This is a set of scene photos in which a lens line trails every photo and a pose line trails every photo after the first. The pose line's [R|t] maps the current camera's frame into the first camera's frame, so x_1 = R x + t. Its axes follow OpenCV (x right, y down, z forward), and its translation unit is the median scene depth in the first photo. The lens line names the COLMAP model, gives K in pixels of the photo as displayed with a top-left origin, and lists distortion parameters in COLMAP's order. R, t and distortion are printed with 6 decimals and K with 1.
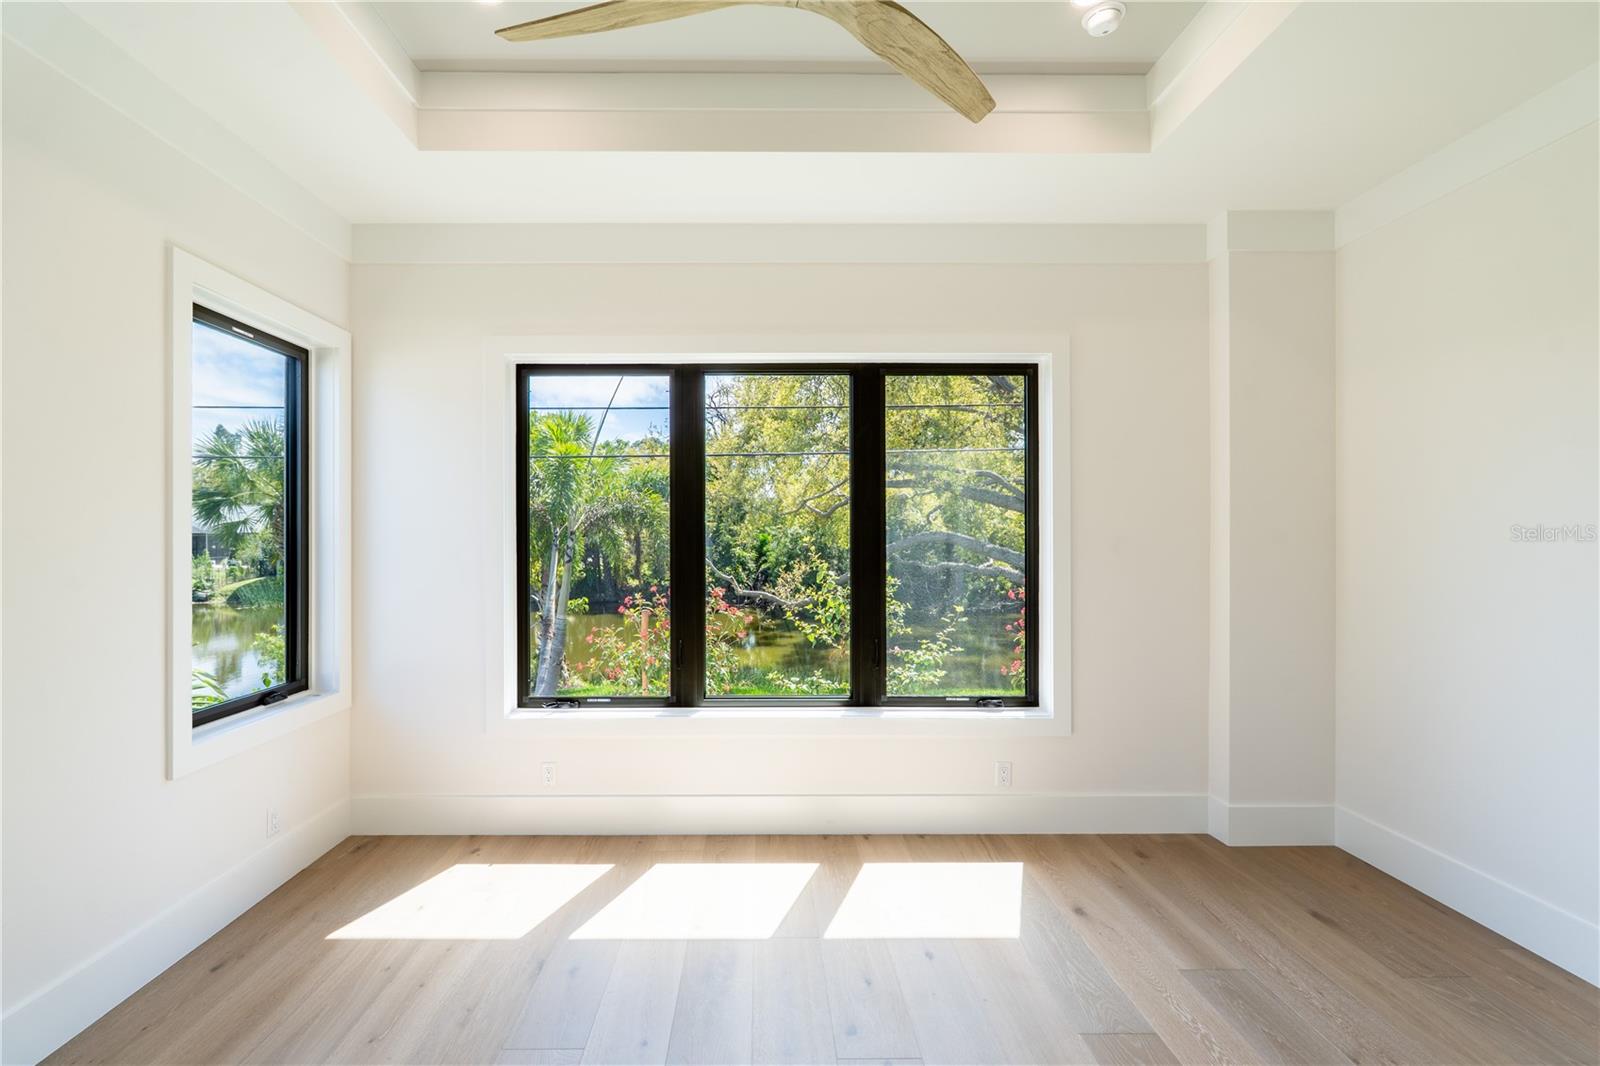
lens RADIAL K [[727.2, 0, 799.1], [0, 727.2, 532.8], [0, 0, 1]] dist [-0.001082, -0.000037]
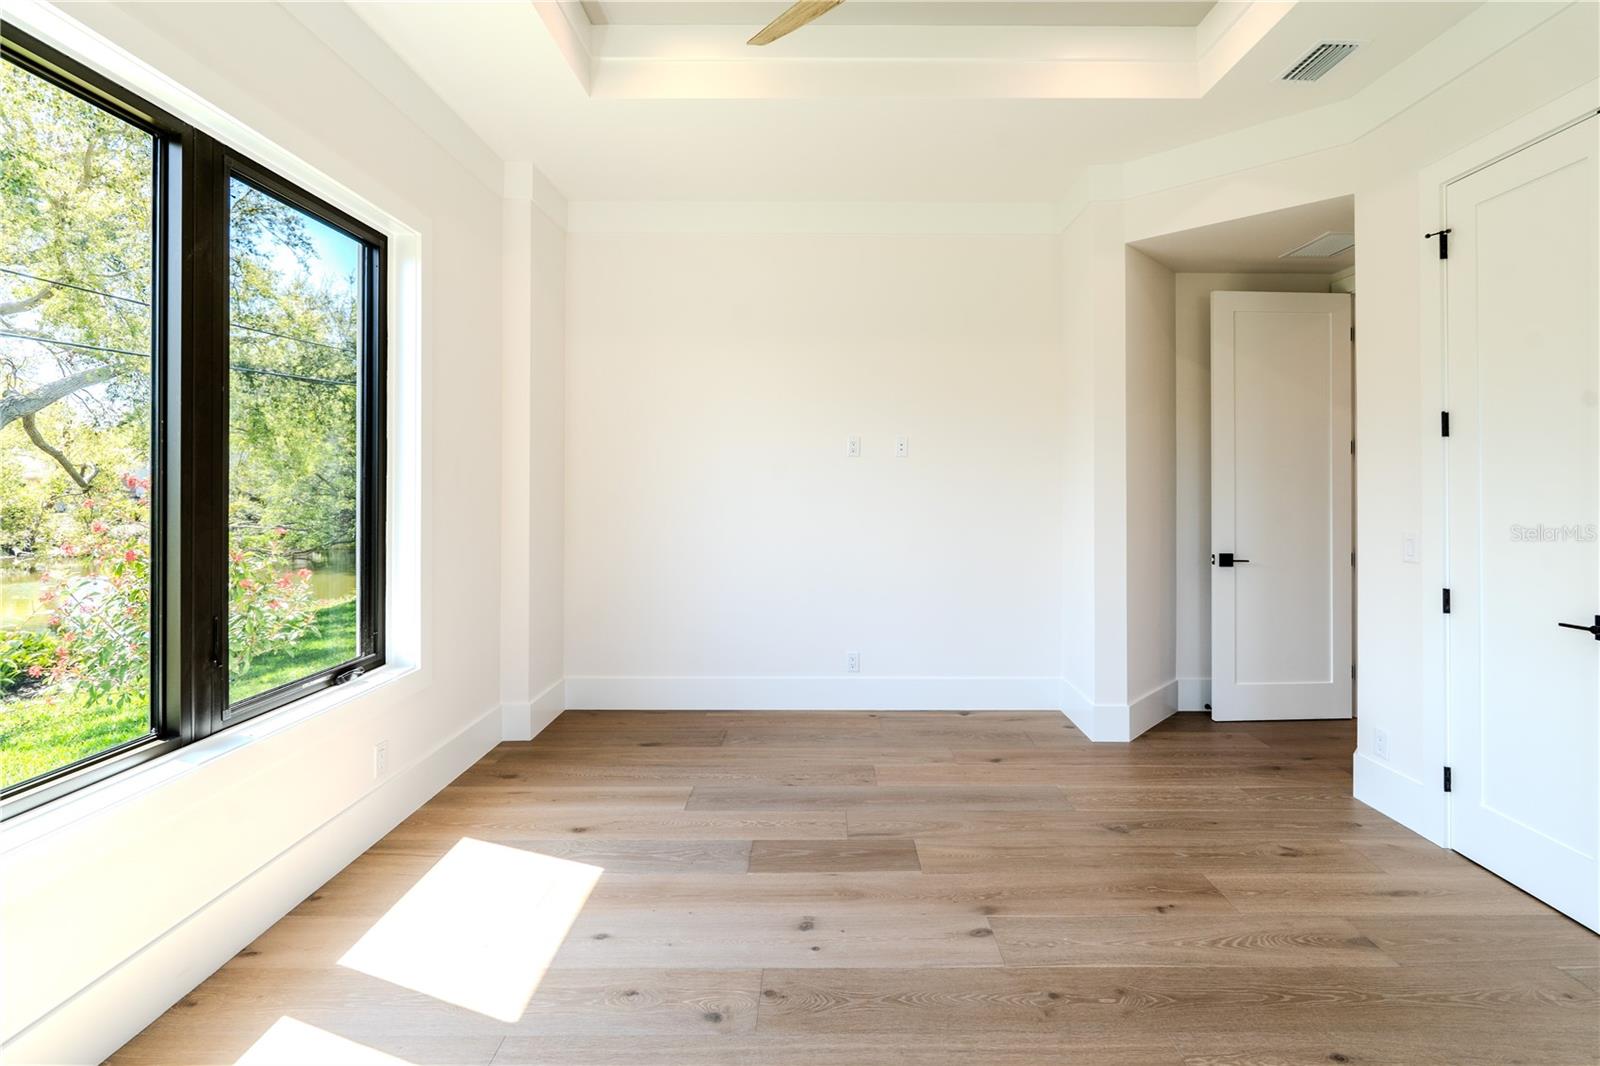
lens RADIAL K [[722.6, 0, 796.2], [0, 722.6, 483.2], [0, 0, 1]] dist [-0.001922, -0.000067]
pose [[0.043287, 0.000061, 0.999063, -0.493866], [0.000906, 1.000000, -0.000100, 0.044136], [-0.999062, 0.000910, 0.043287, 0.565931]]
